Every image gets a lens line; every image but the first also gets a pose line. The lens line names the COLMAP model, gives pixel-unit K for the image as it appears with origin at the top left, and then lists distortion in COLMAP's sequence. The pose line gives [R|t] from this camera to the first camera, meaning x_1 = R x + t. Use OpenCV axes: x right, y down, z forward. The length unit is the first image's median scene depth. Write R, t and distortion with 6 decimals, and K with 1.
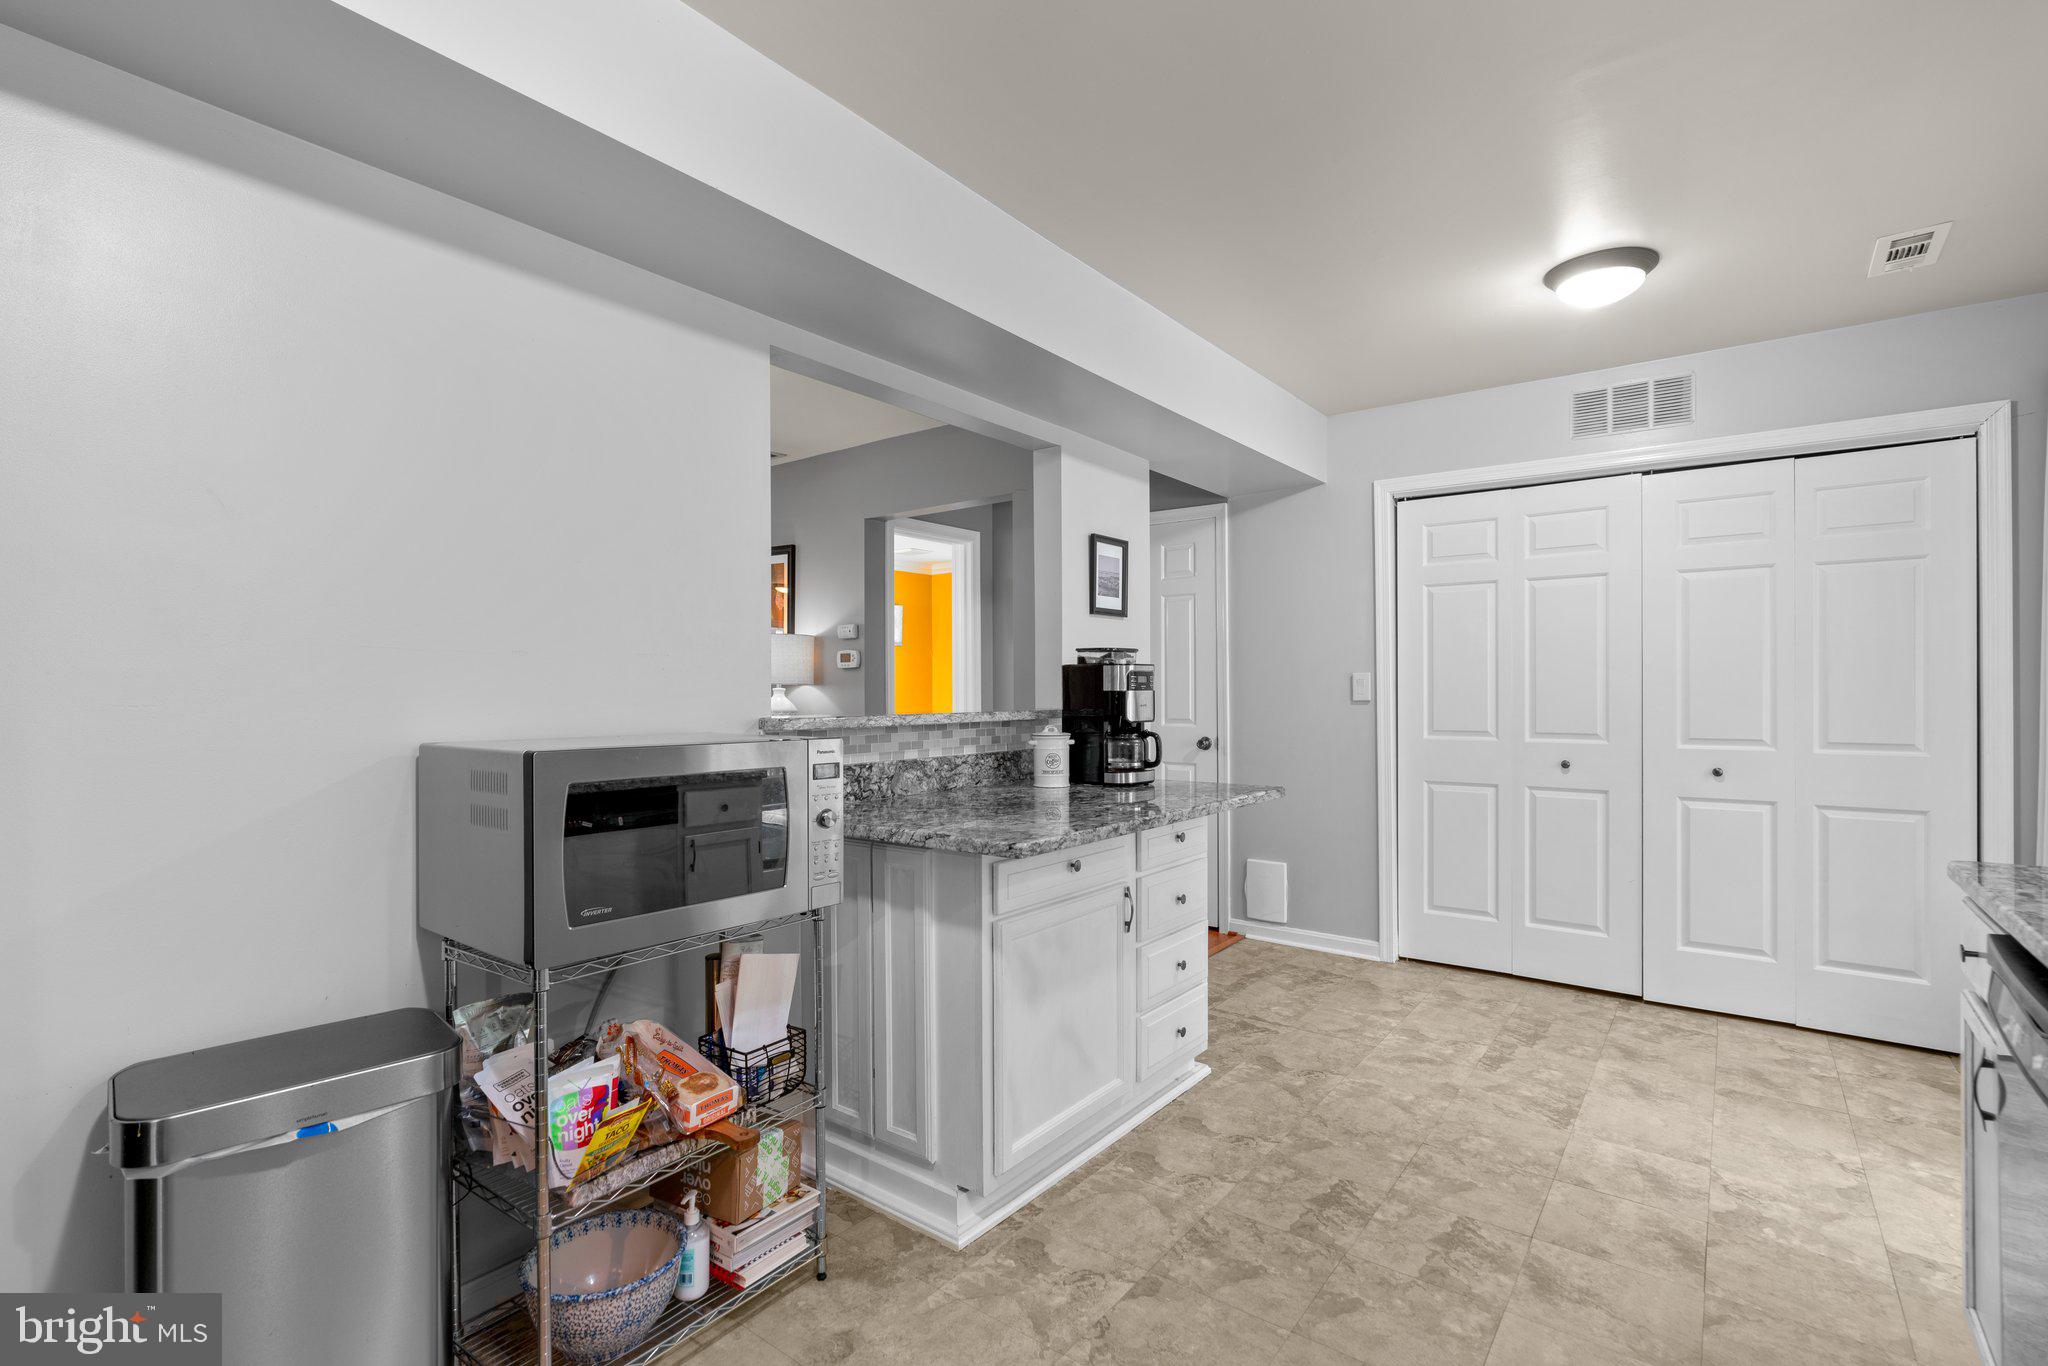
lens RADIAL K [[928.2, 0, 1020.1], [0, 928.2, 706.2], [0, 0, 1]] dist [-0.008601, 0.000050]
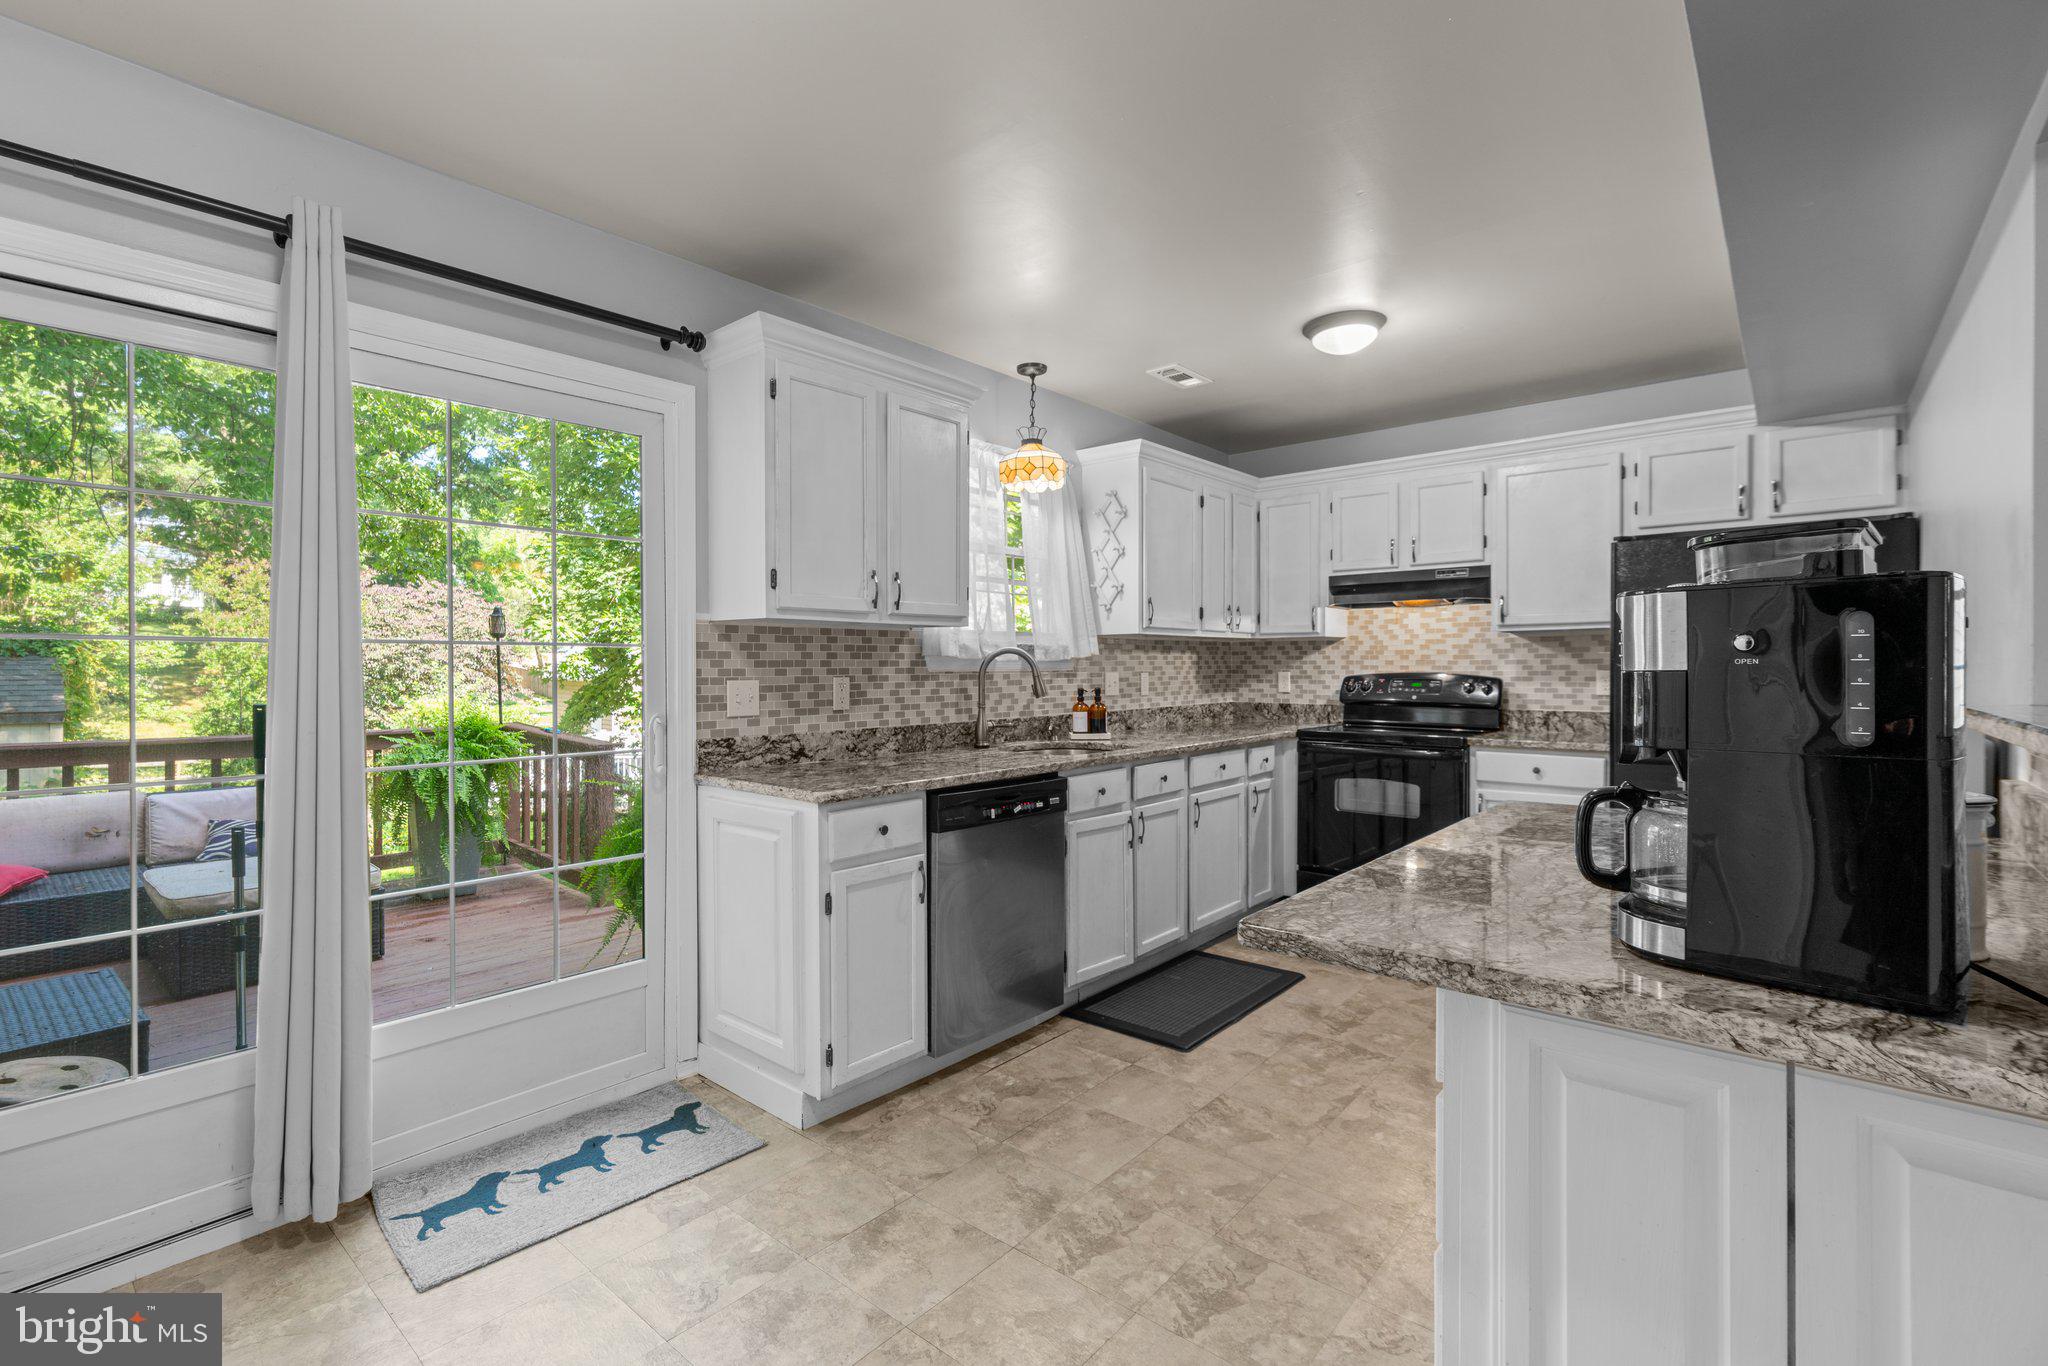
lens RADIAL K [[917.0, 0, 1028.8], [0, 917.0, 678.5], [0, 0, 1]] dist [-0.009243, 0.000573]
pose [[-0.999241, 0.011664, 0.037170, 0.397586], [0.012446, 0.999704, 0.020887, -0.026134], [-0.036916, 0.021334, -0.999091, 1.546572]]
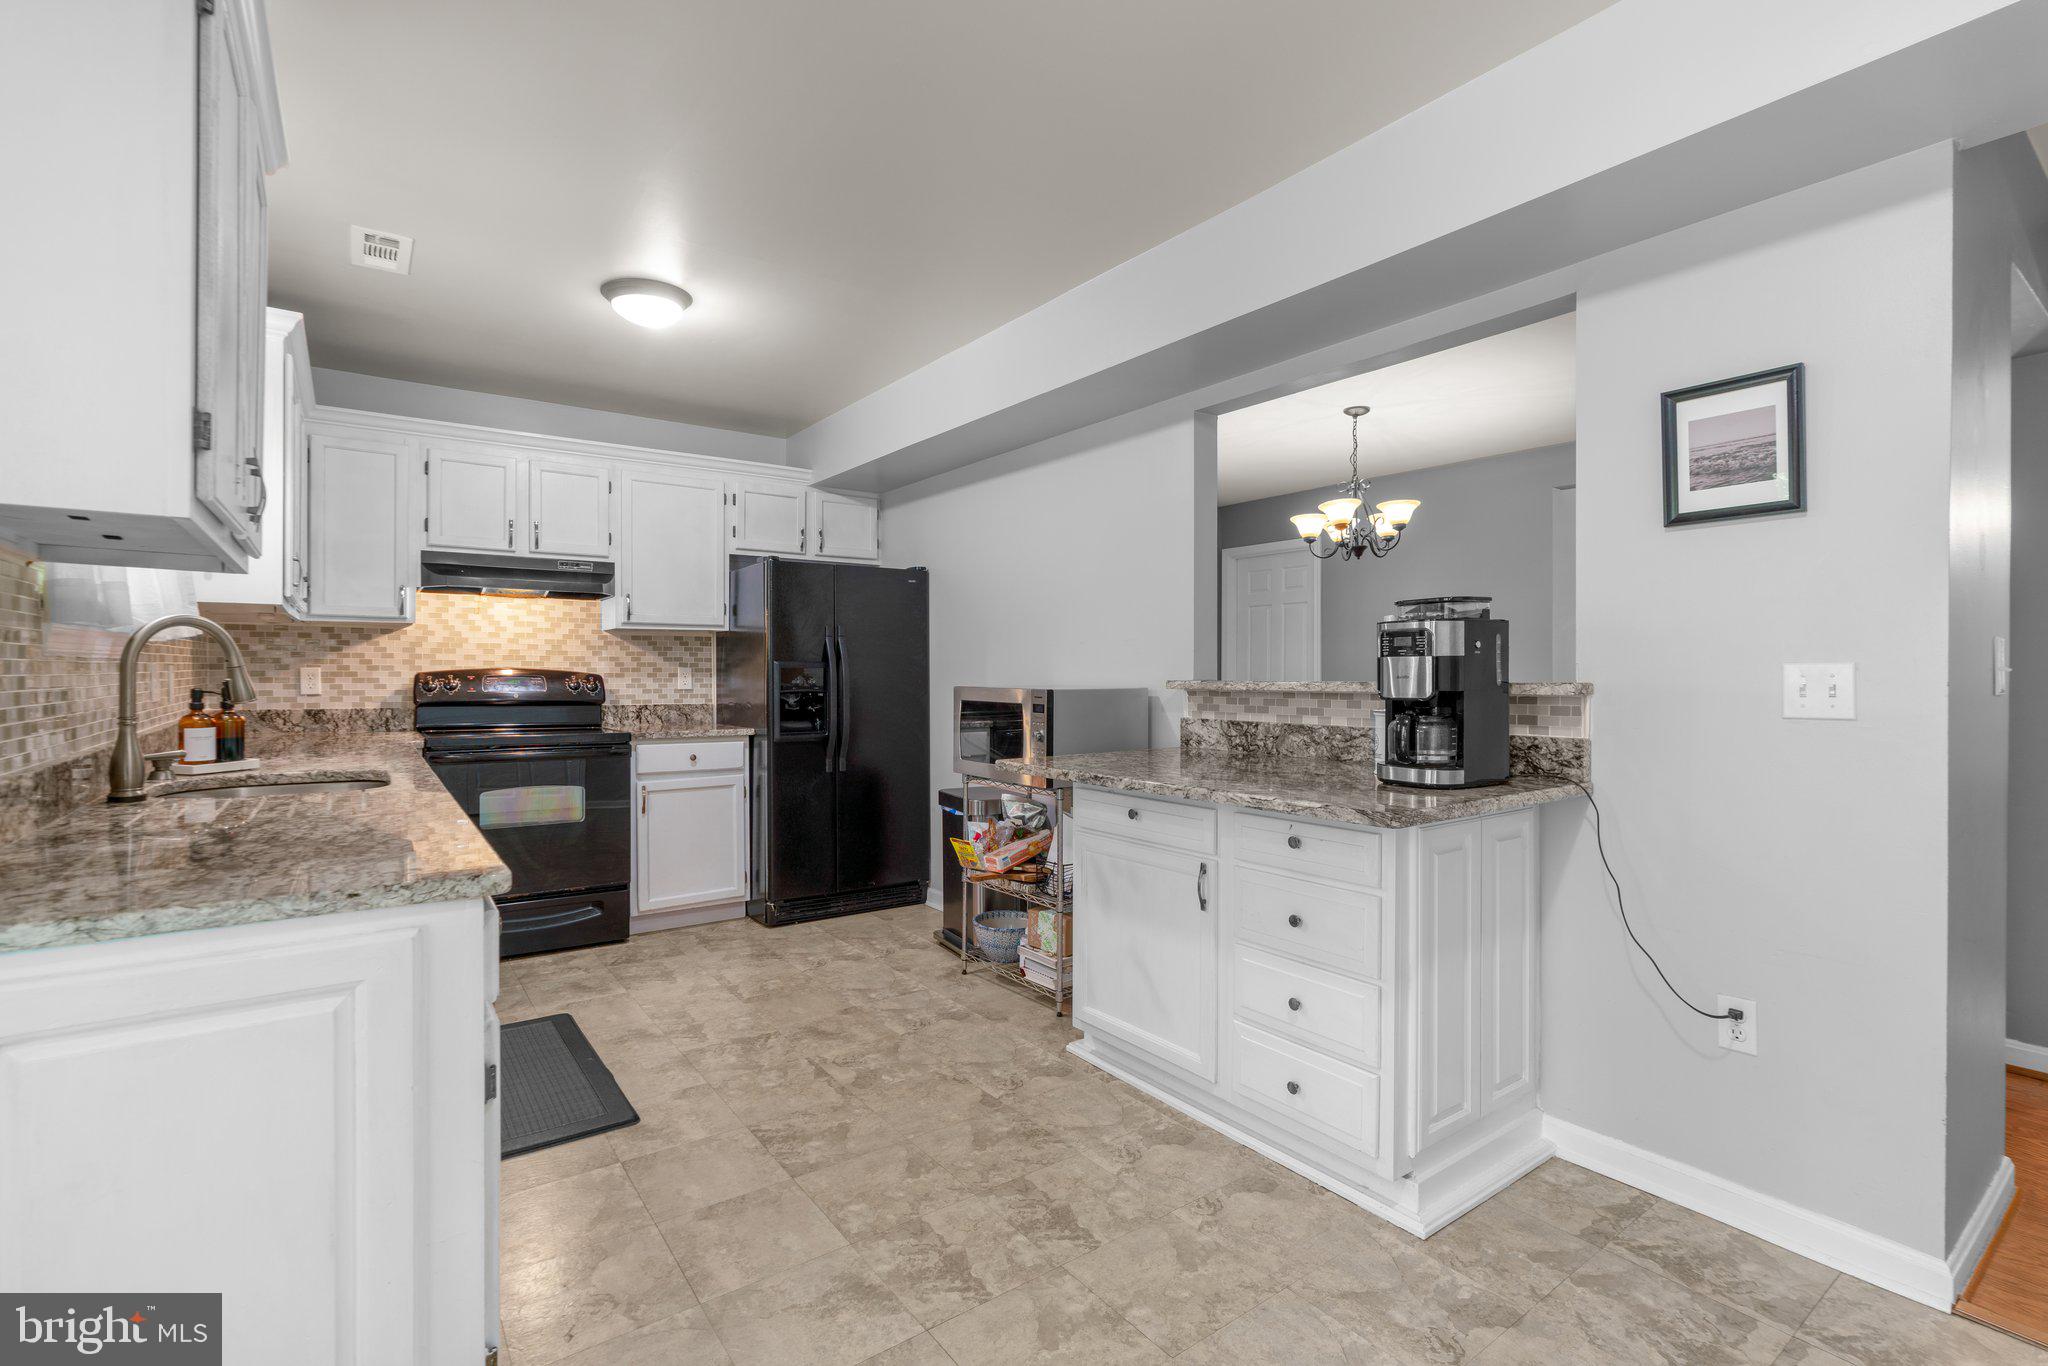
lens RADIAL K [[916.2, 0, 1011.4], [0, 916.2, 678.5], [0, 0, 1]] dist [-0.021455, 0.000449]
pose [[-0.280452, 0.014251, -0.959762, 1.034651], [-0.009954, 0.999793, 0.017754, -0.010714], [0.959816, 0.014532, -0.280252, 1.030781]]
